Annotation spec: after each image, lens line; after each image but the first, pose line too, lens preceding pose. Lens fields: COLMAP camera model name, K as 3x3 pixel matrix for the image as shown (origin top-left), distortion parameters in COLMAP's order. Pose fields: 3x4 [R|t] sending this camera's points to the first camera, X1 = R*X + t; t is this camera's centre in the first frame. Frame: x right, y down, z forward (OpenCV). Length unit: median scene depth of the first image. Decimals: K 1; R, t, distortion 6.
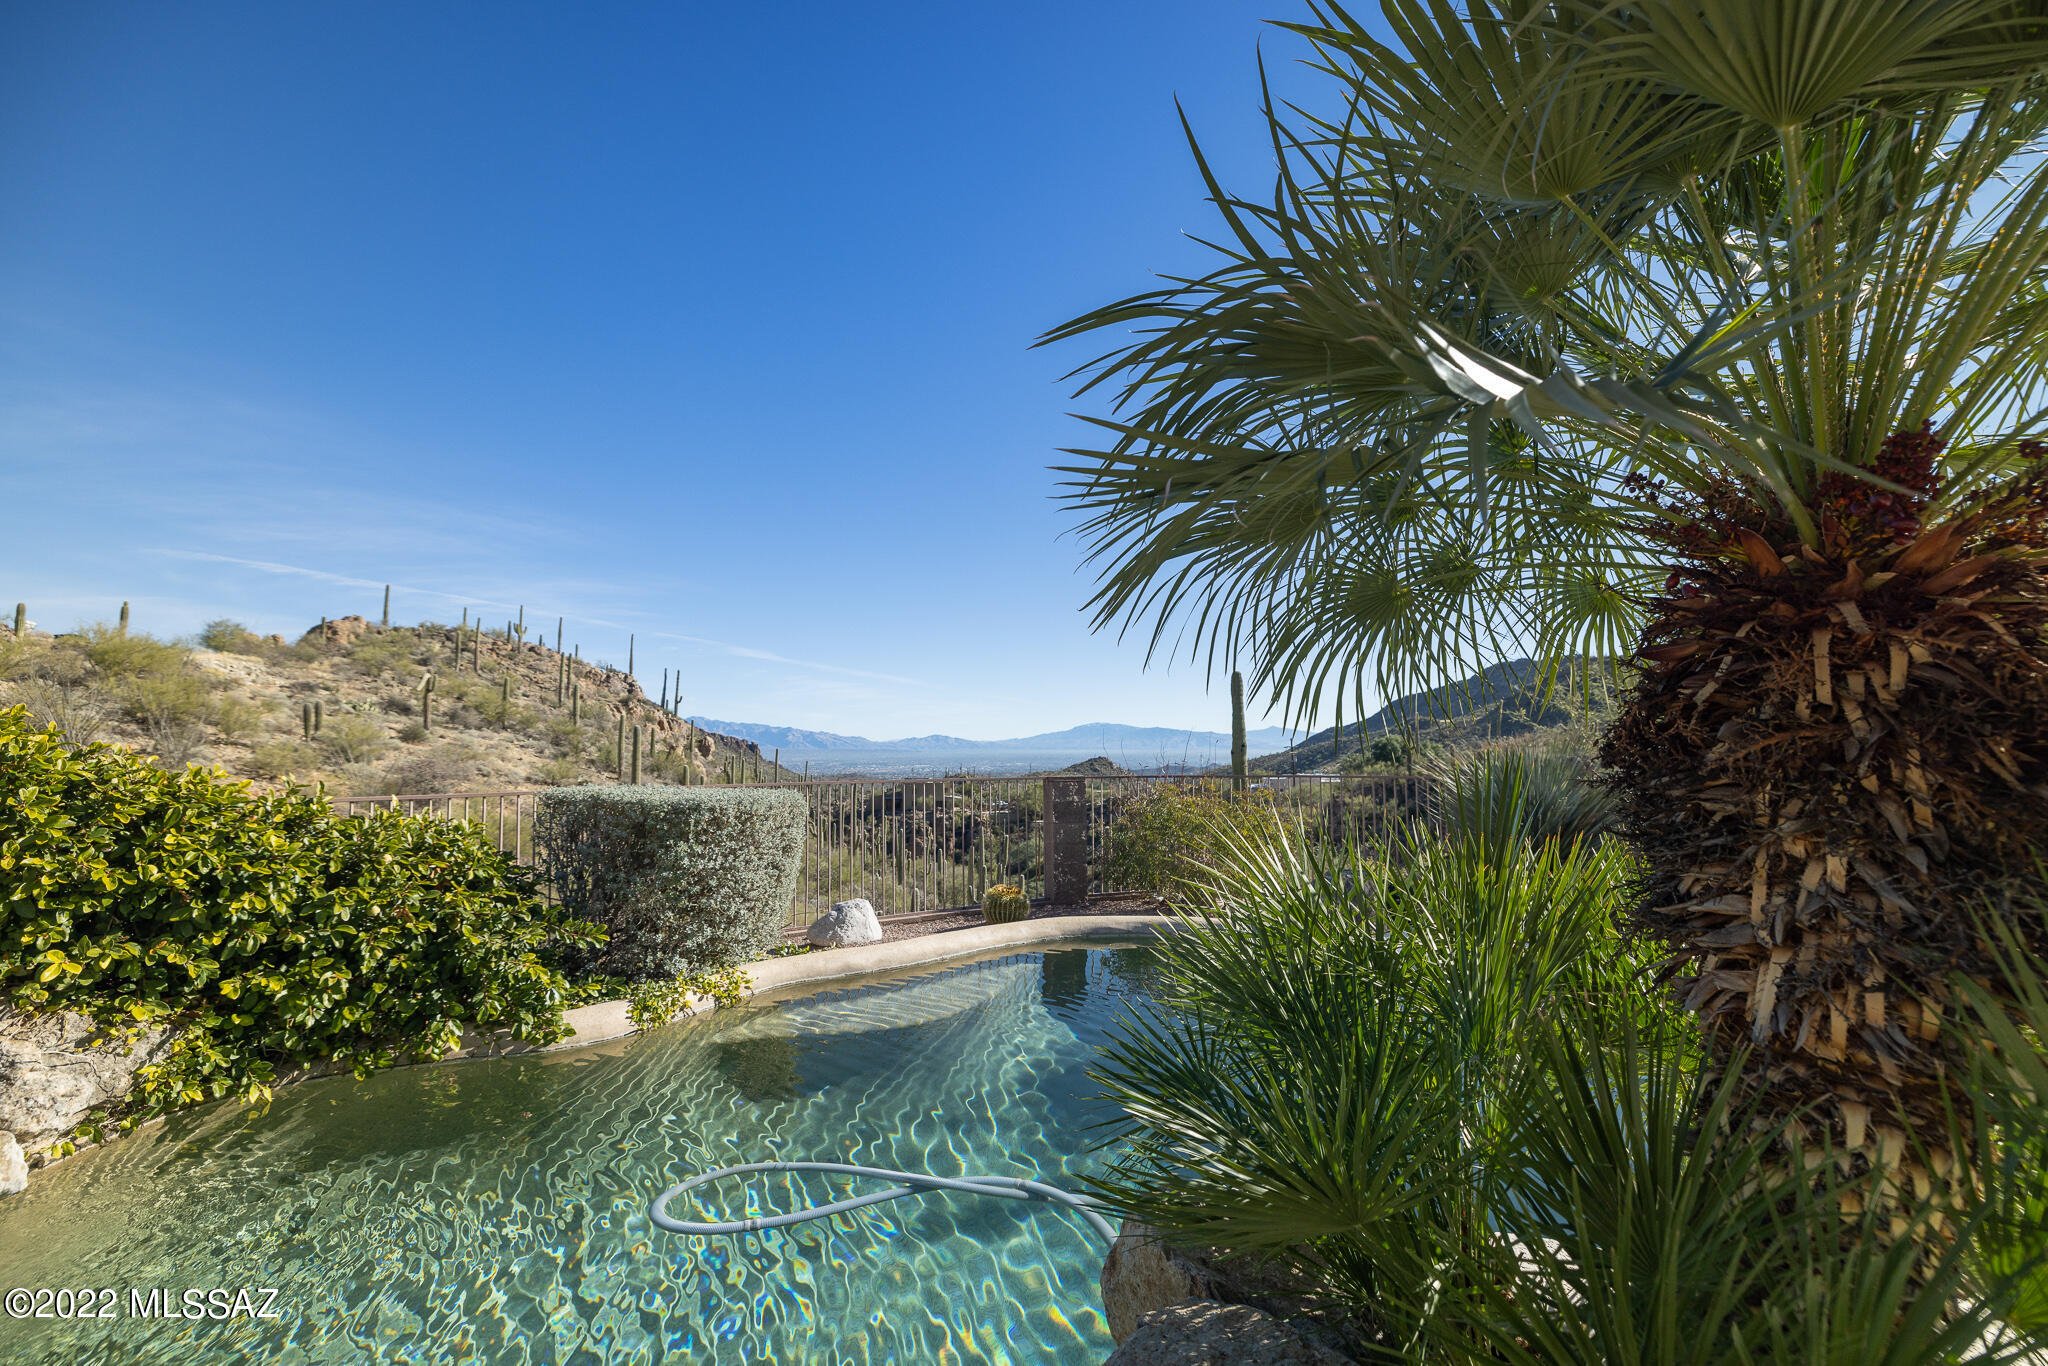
lens RADIAL K [[850.4, 0, 1026.0], [0, 850.4, 687.9], [0, 0, 1]] dist [-0.000958, 0.000291]
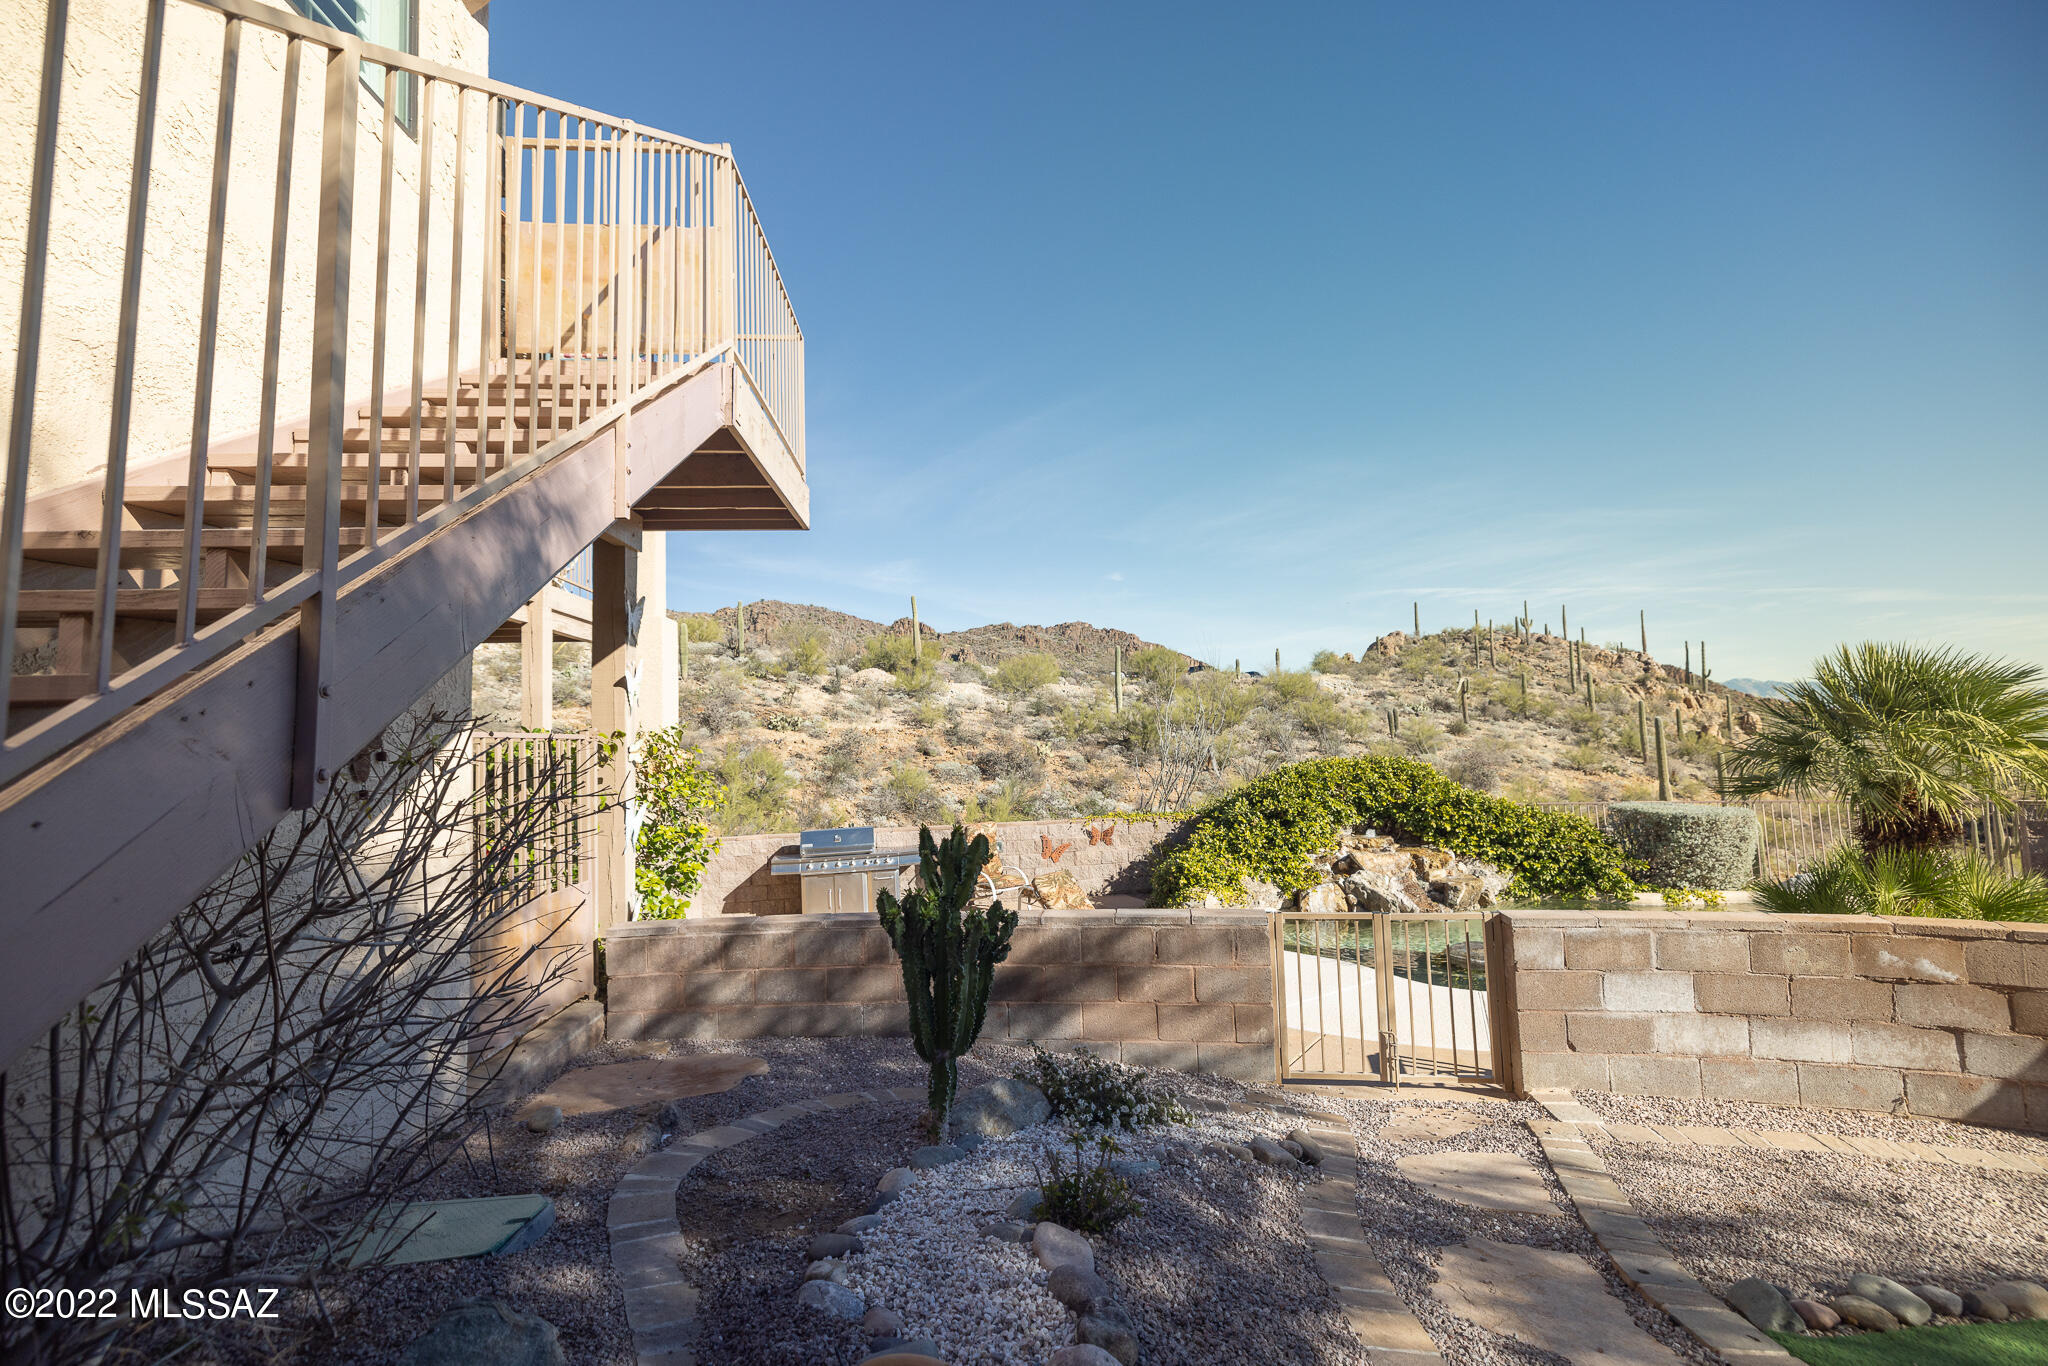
lens RADIAL K [[850.4, 0, 1028.9], [0, 850.4, 681.6], [0, 0, 1]] dist [-0.000958, 0.000291]
pose [[0.480808, -0.078097, -0.873341, 0.068301], [0.096207, 0.994711, -0.035984, -0.026689], [0.871532, -0.066720, 0.485778, -0.140766]]
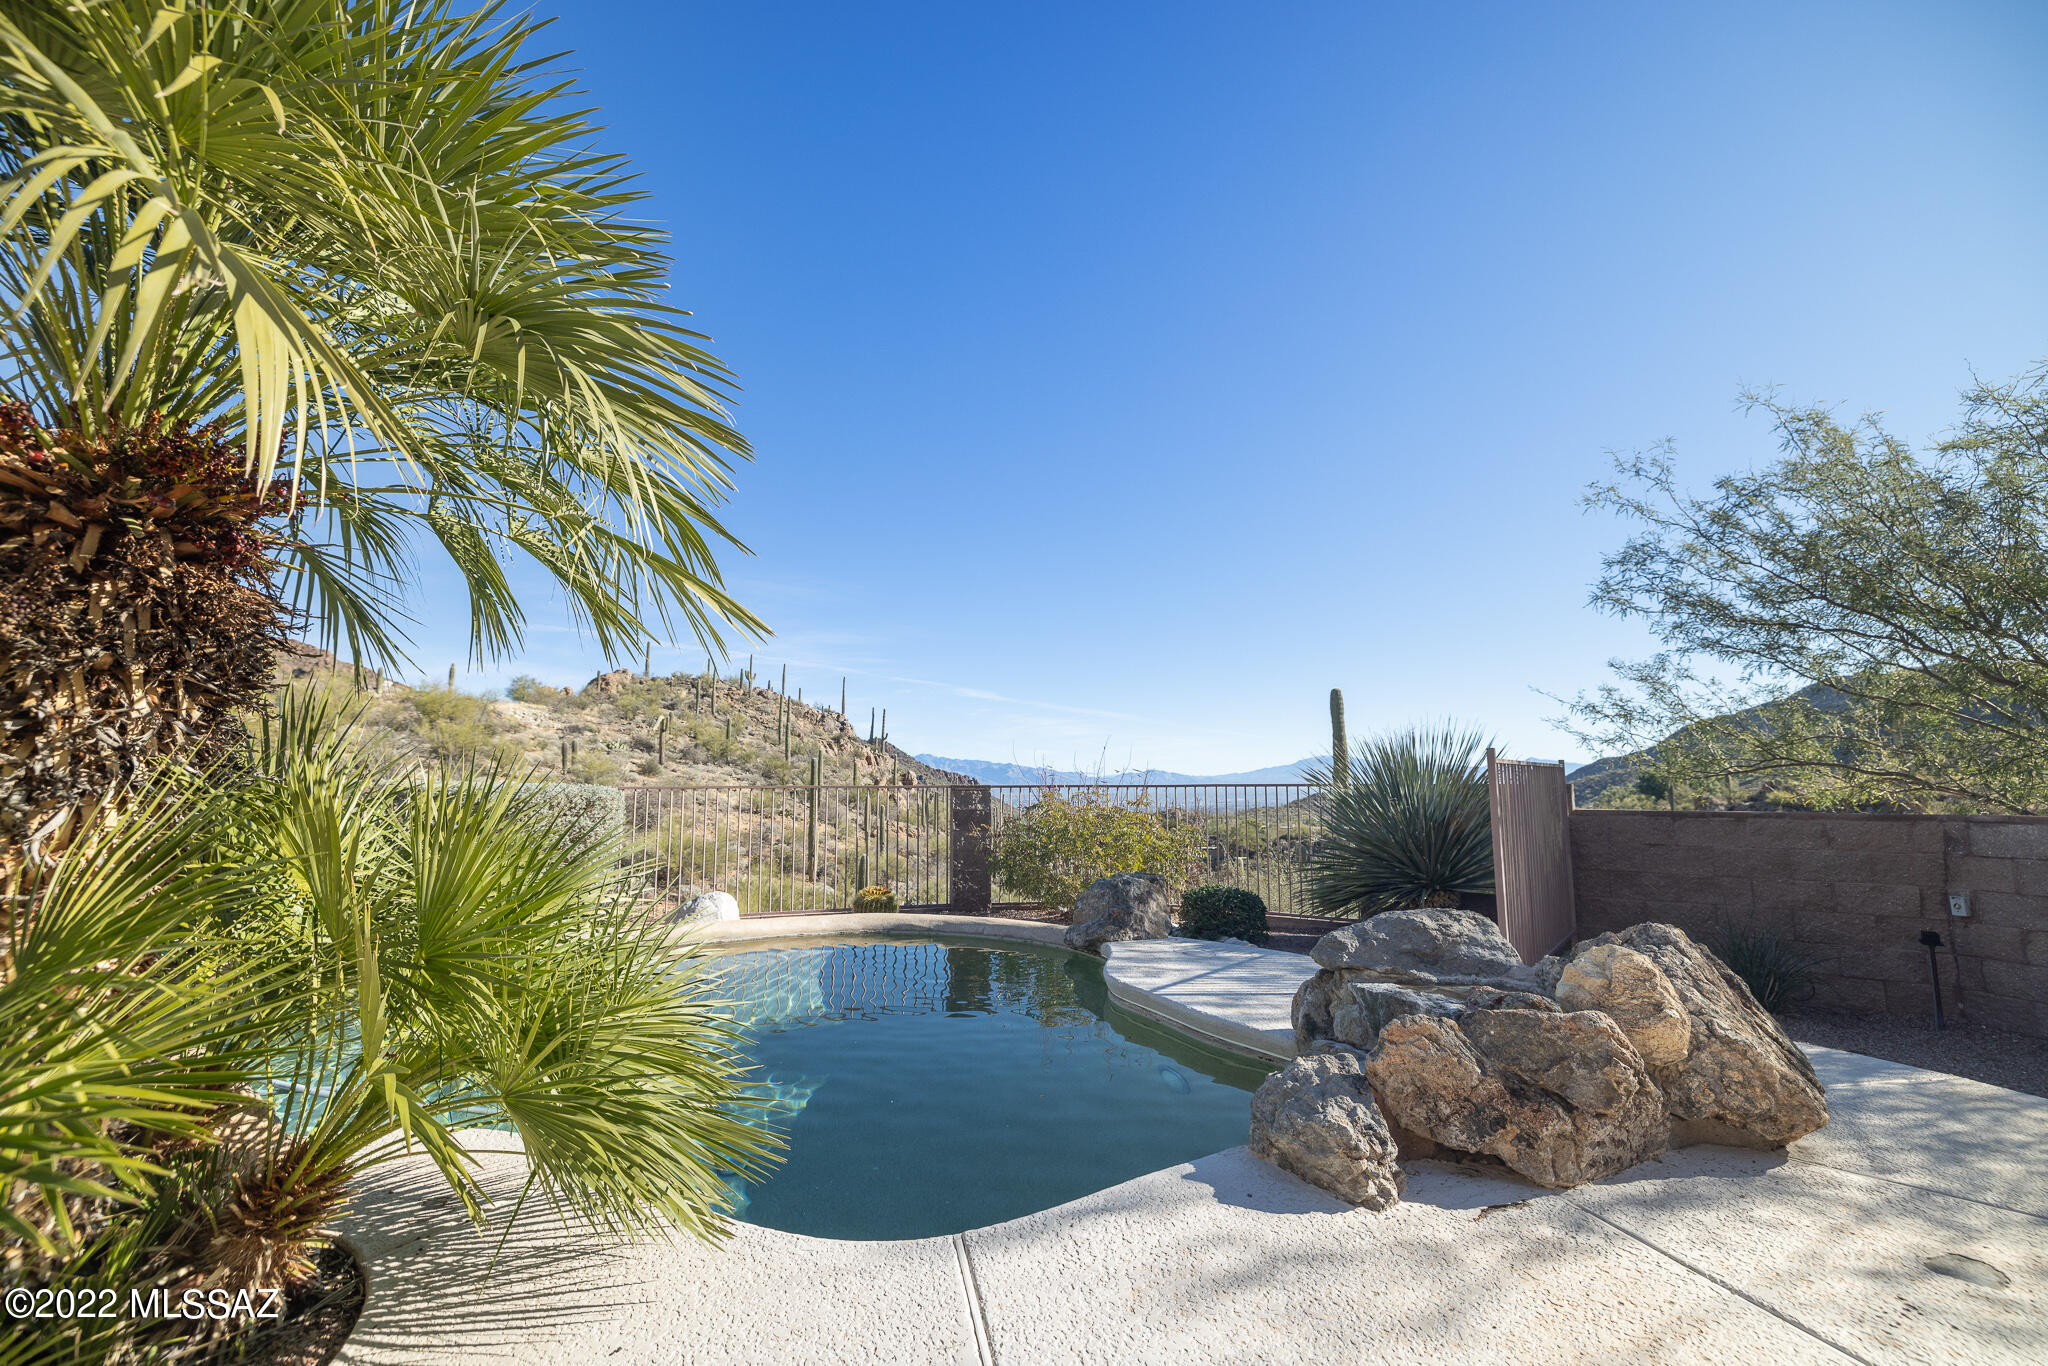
lens RADIAL K [[850.4, 0, 1023.1], [0, 850.4, 681.3], [0, 0, 1]] dist [-0.000958, 0.000291]
pose [[0.967614, -0.032346, -0.250353, 0.058084], [0.020107, 0.998481, -0.051292, 0.005259], [0.251631, 0.044597, 0.966795, 0.003842]]
